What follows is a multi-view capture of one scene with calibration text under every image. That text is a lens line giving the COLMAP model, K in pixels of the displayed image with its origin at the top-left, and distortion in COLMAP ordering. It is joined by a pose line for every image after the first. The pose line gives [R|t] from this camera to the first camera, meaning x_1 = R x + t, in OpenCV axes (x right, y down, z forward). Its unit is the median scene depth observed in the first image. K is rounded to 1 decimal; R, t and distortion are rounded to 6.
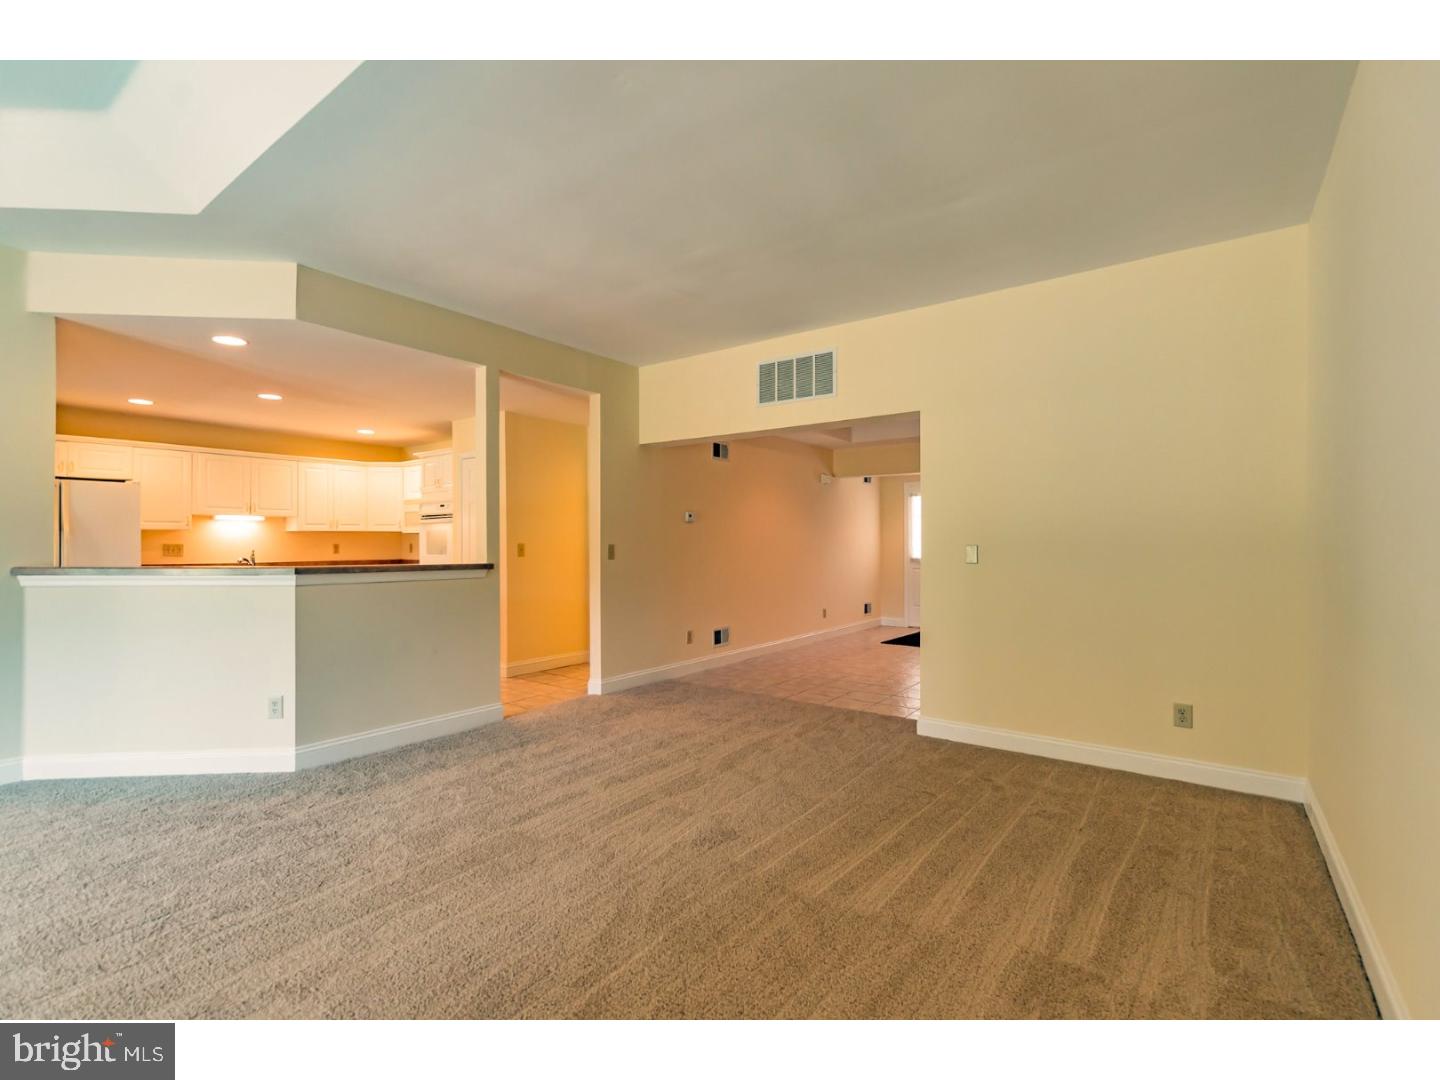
lens RADIAL K [[681.8, 0, 676.8], [0, 681.8, 545.2], [0, 0, 1]] dist [-0.011437, -0.000084]
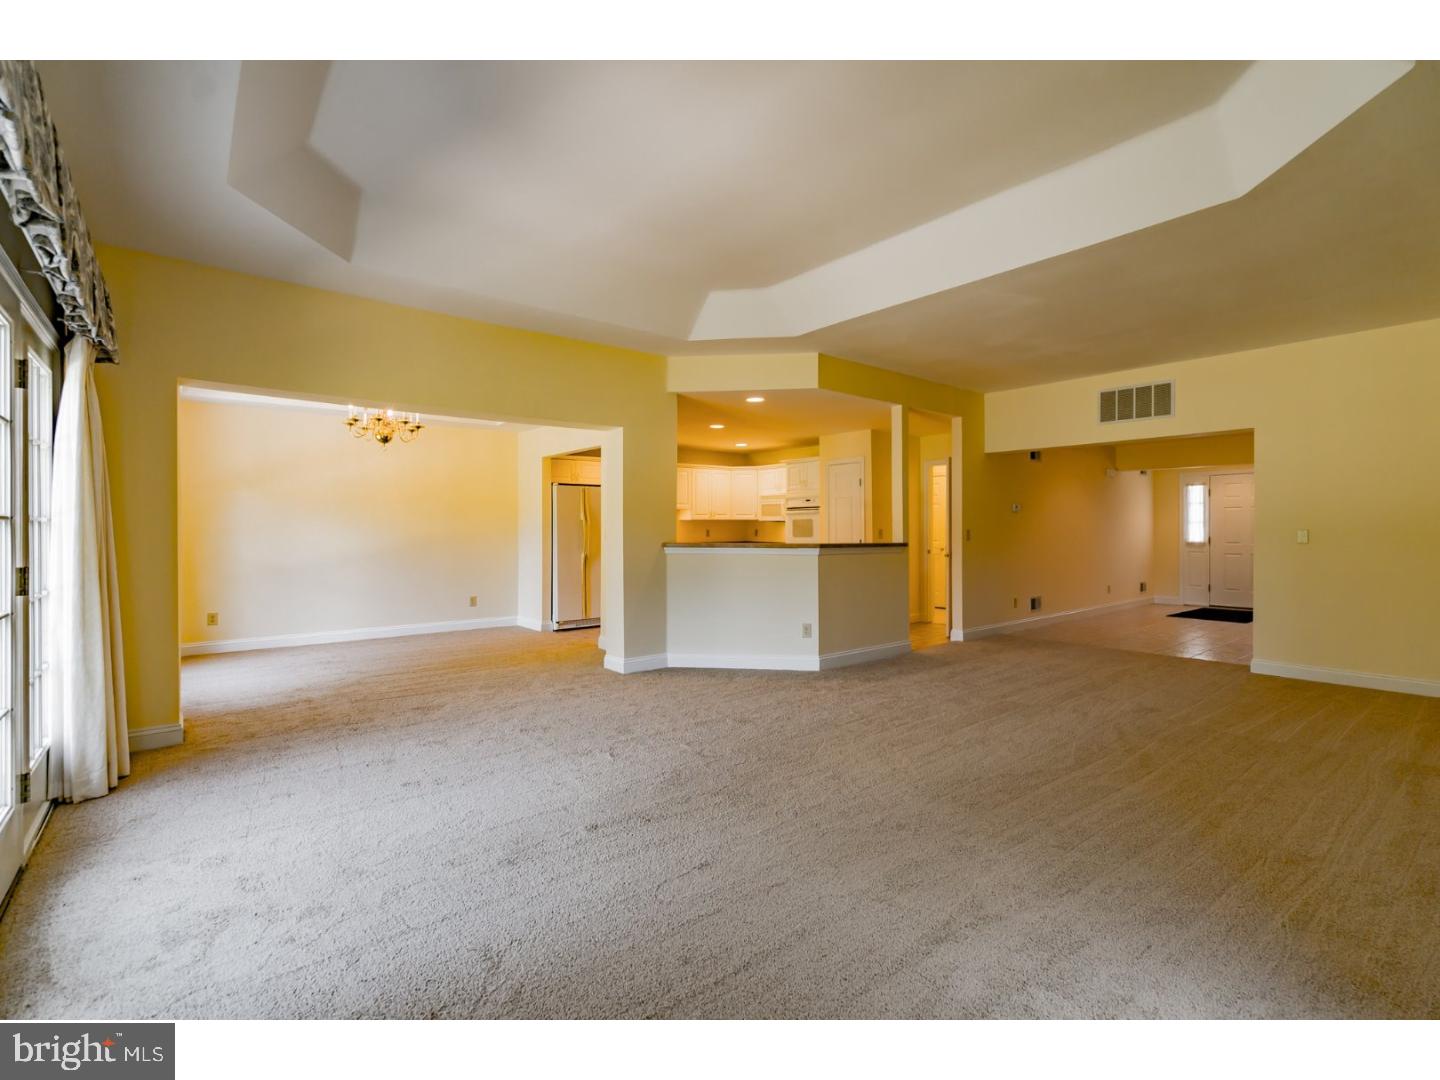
lens RADIAL K [[663.6, 0, 717.0], [0, 663.6, 536.6], [0, 0, 1]] dist [0.000601, -0.000376]
pose [[0.976534, 0.002117, -0.215354, -0.244535], [-0.000326, 0.999965, 0.008354, 0.001752], [0.215365, -0.008087, 0.976500, -0.309707]]
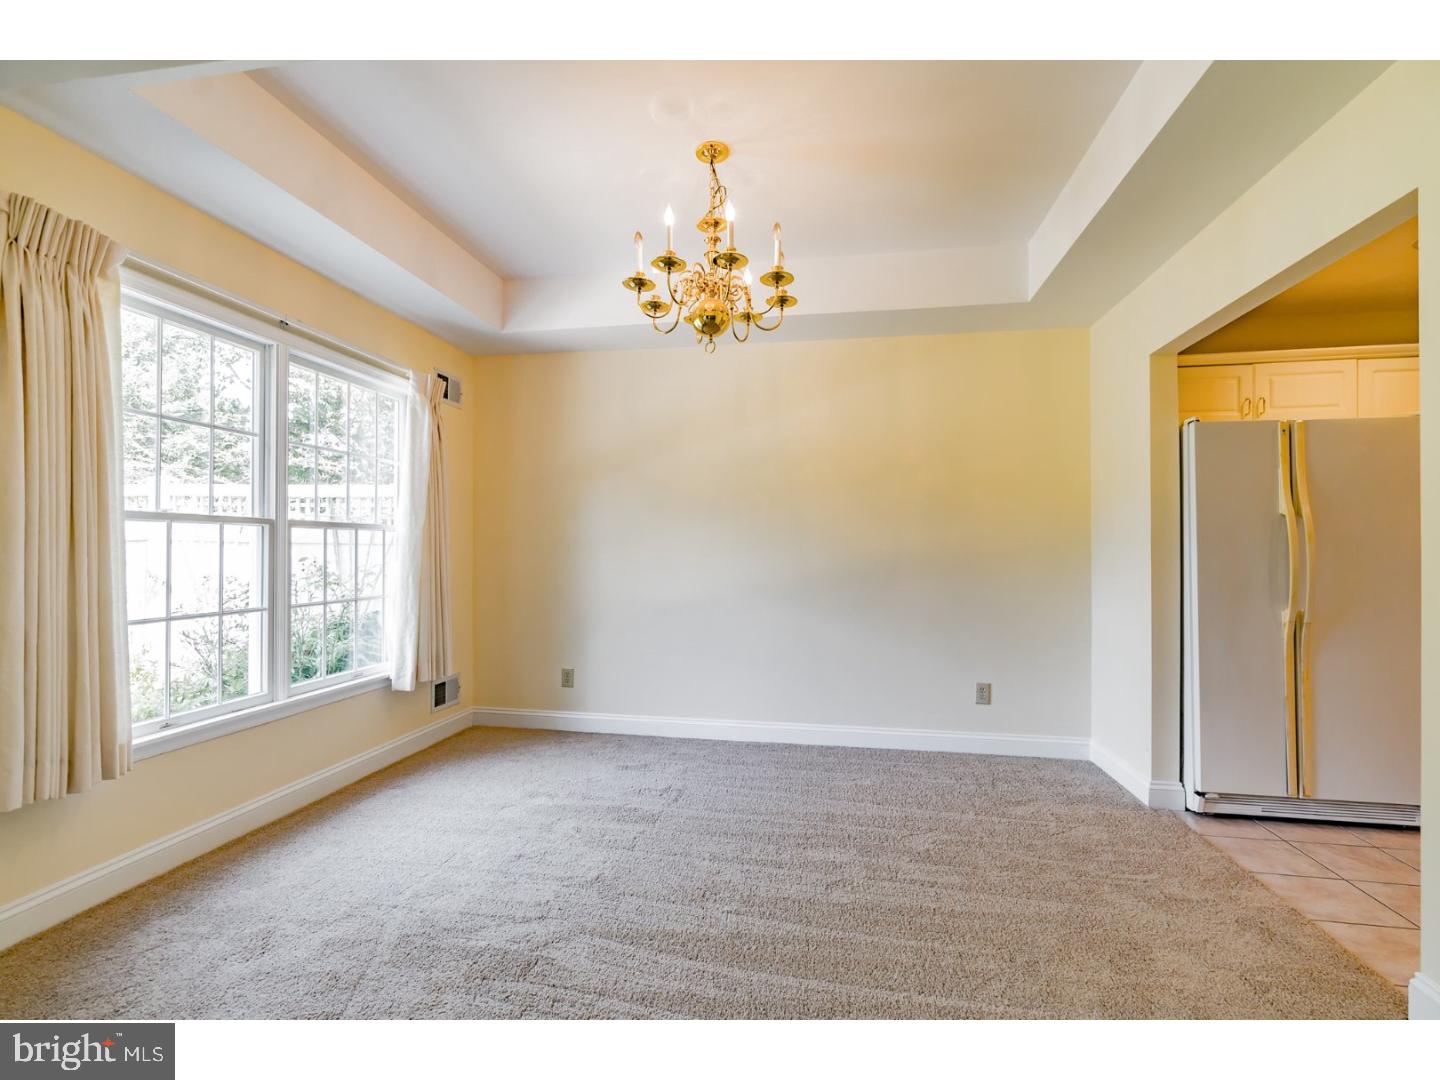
lens RADIAL K [[663.6, 0, 717.0], [0, 663.6, 536.6], [0, 0, 1]] dist [0.000601, -0.000376]
pose [[0.476192, -0.008180, -0.879304, -0.546721], [-0.001995, 0.999944, -0.010383, 0.001770], [0.879339, 0.006699, 0.476149, 0.303067]]
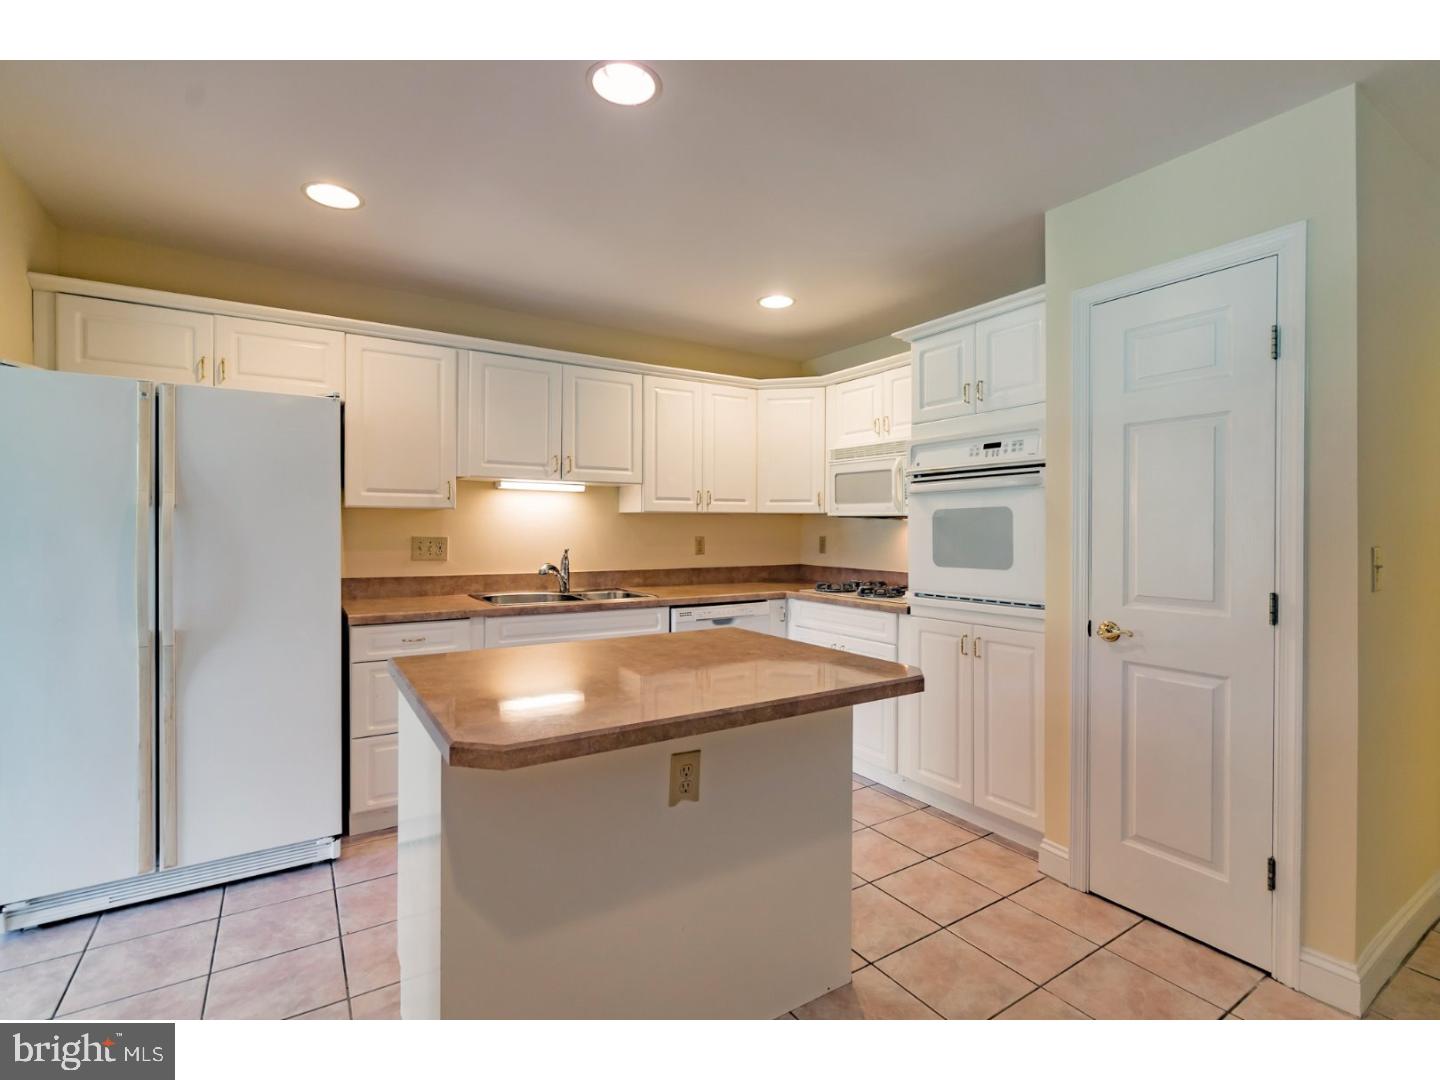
lens RADIAL K [[663.6, 0, 717.0], [0, 663.6, 536.6], [0, 0, 1]] dist [0.000601, -0.000376]
pose [[0.947760, 0.008704, -0.318866, -0.382382], [-0.007006, 0.999955, 0.006471, -0.006615], [0.318908, -0.003899, 0.947778, 0.602545]]
